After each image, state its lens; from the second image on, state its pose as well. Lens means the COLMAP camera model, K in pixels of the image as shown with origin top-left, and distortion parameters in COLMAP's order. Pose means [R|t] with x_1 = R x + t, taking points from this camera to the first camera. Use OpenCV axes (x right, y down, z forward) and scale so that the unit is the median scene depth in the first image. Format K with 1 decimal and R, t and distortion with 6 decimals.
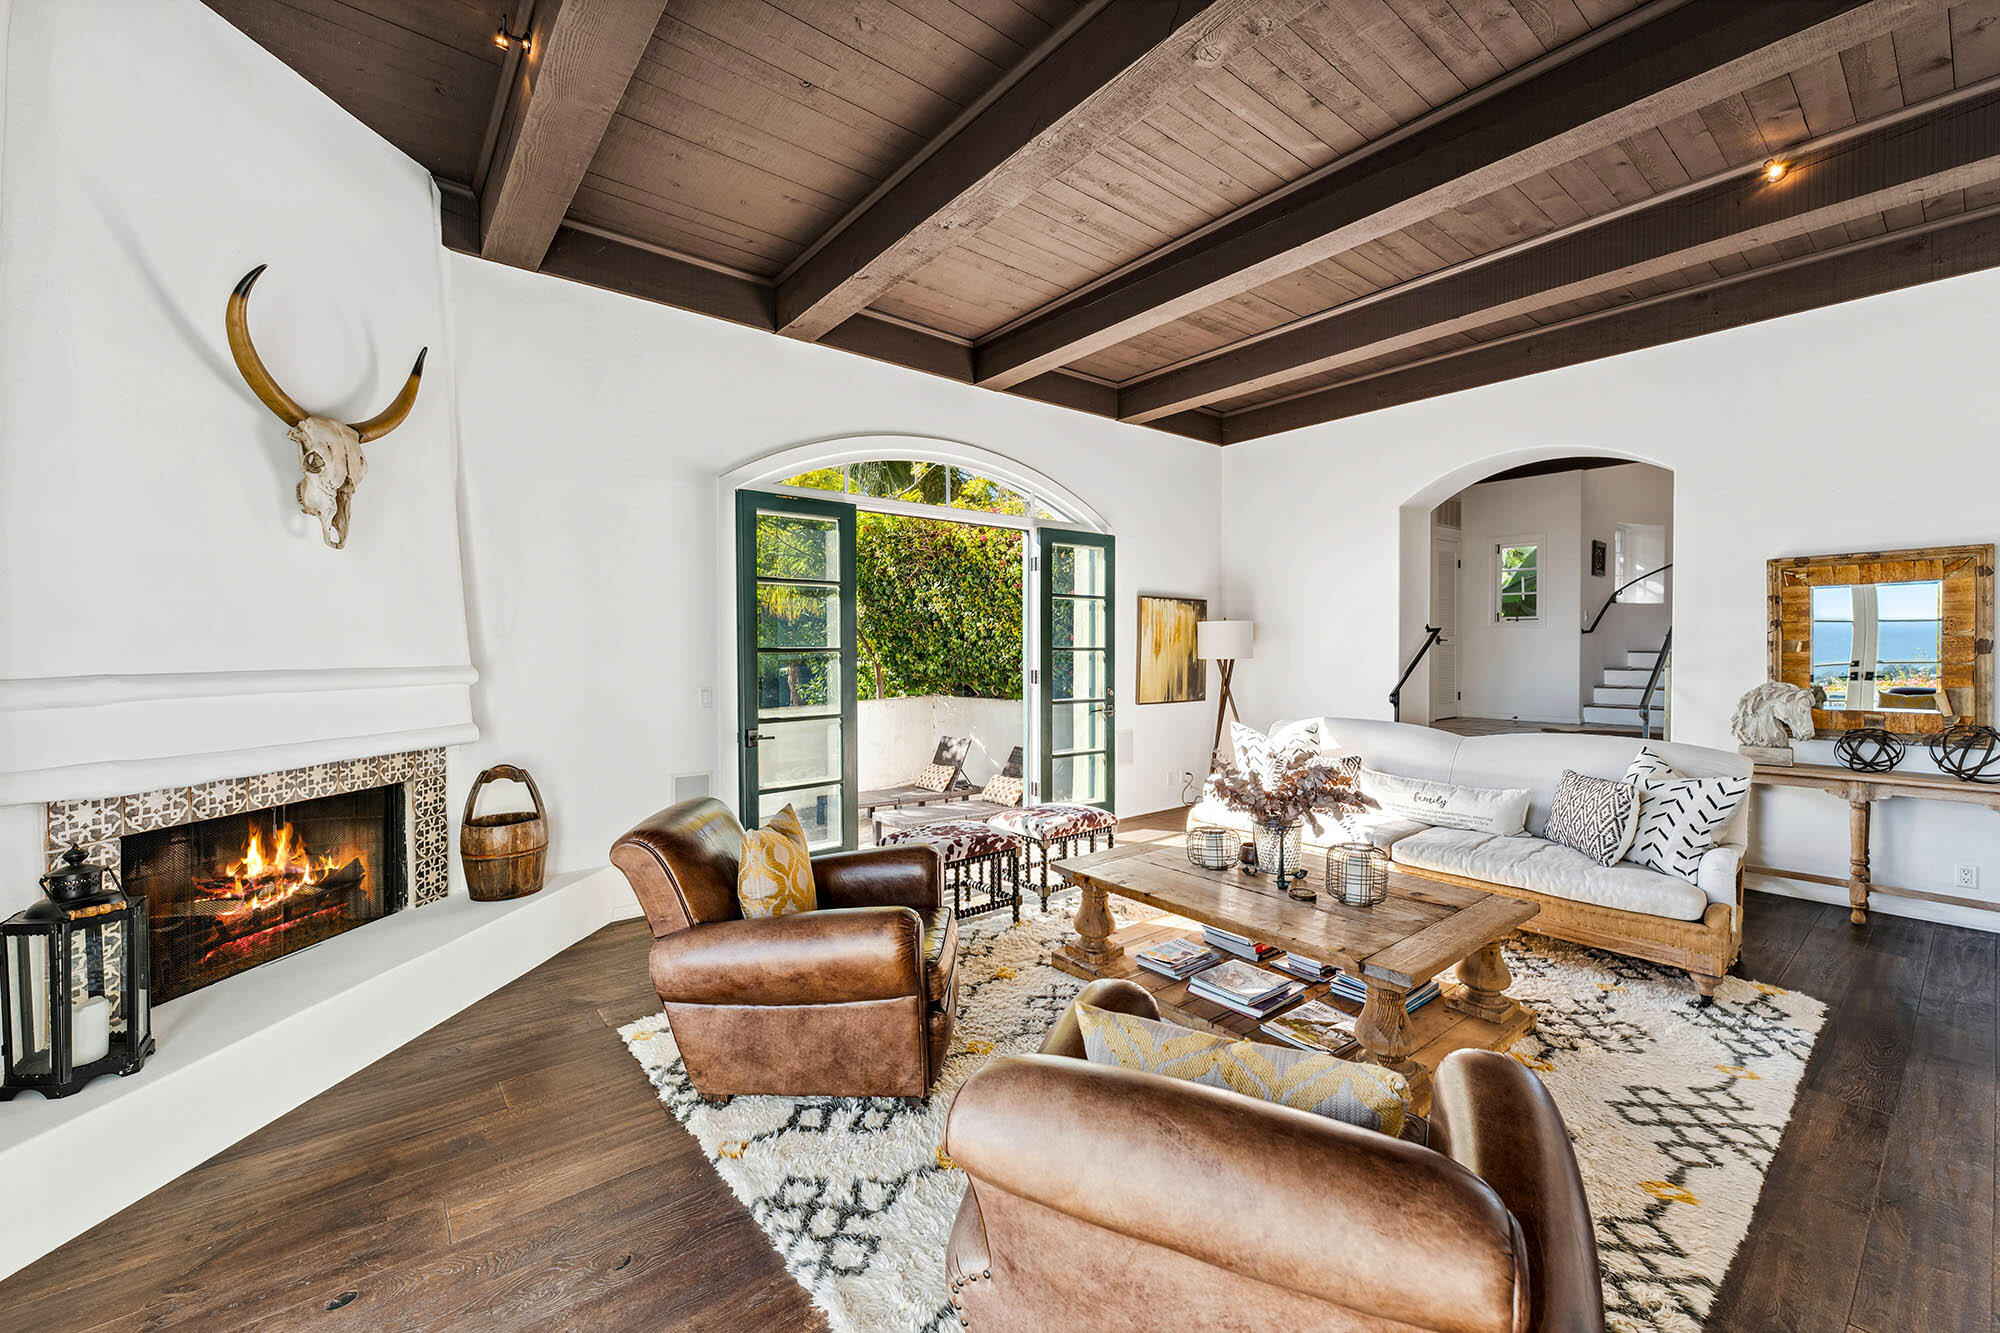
lens RADIAL K [[800.9, 0, 1000.6], [0, 800.9, 659.4], [0, 0, 1]] dist [0.000660, 0.000143]
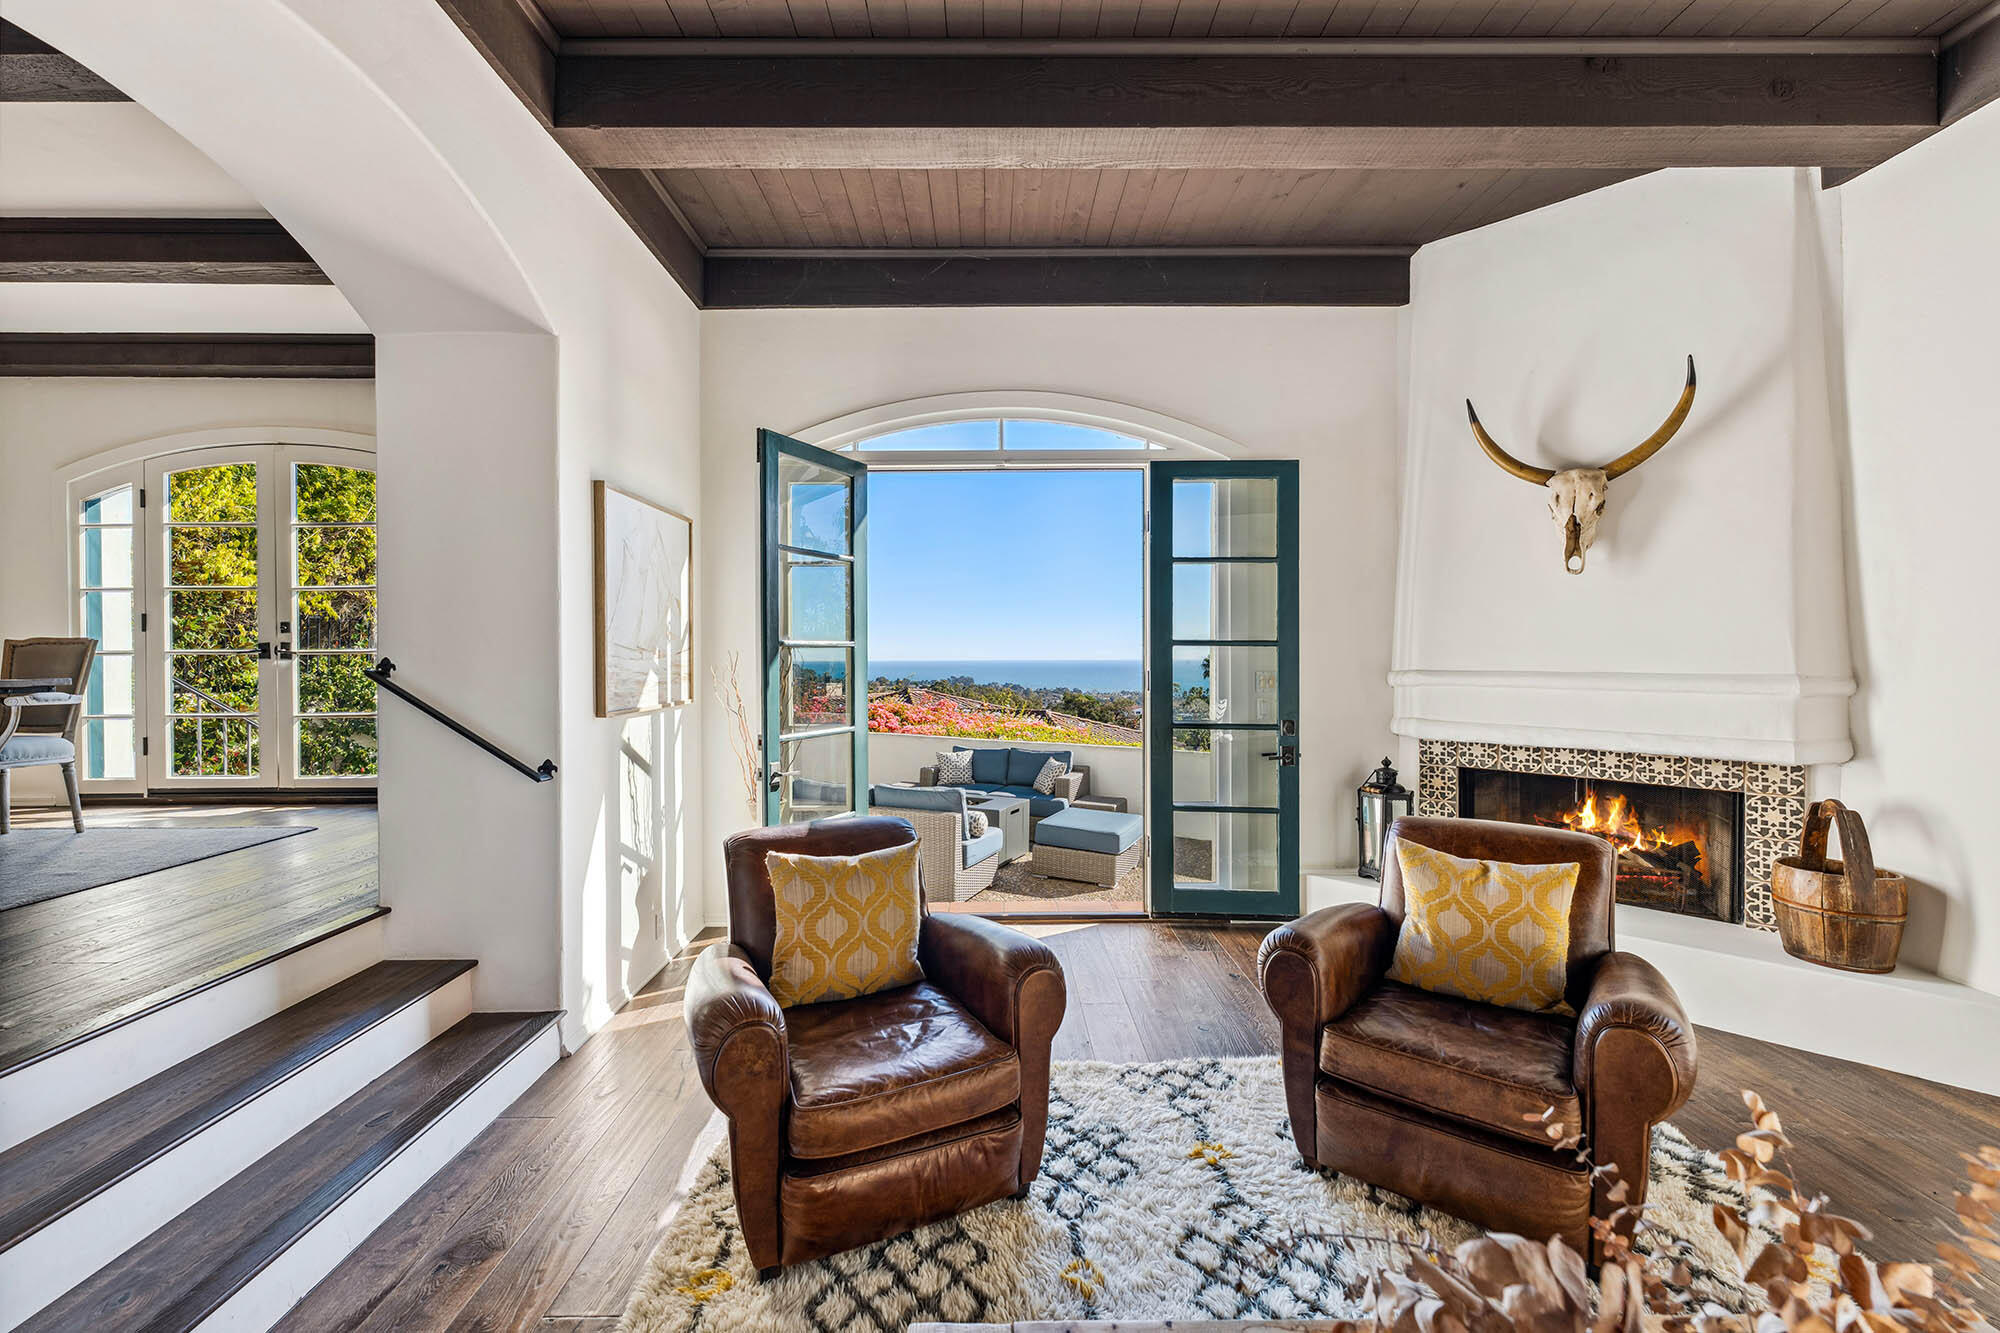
lens RADIAL K [[800.9, 0, 1000.6], [0, 800.9, 659.4], [0, 0, 1]] dist [0.000660, 0.000143]
pose [[-0.622901, 0.005544, -0.782281, 0.706461], [-0.009568, 0.999846, 0.014705, -0.017954], [0.782242, 0.016644, -0.622752, 1.106374]]
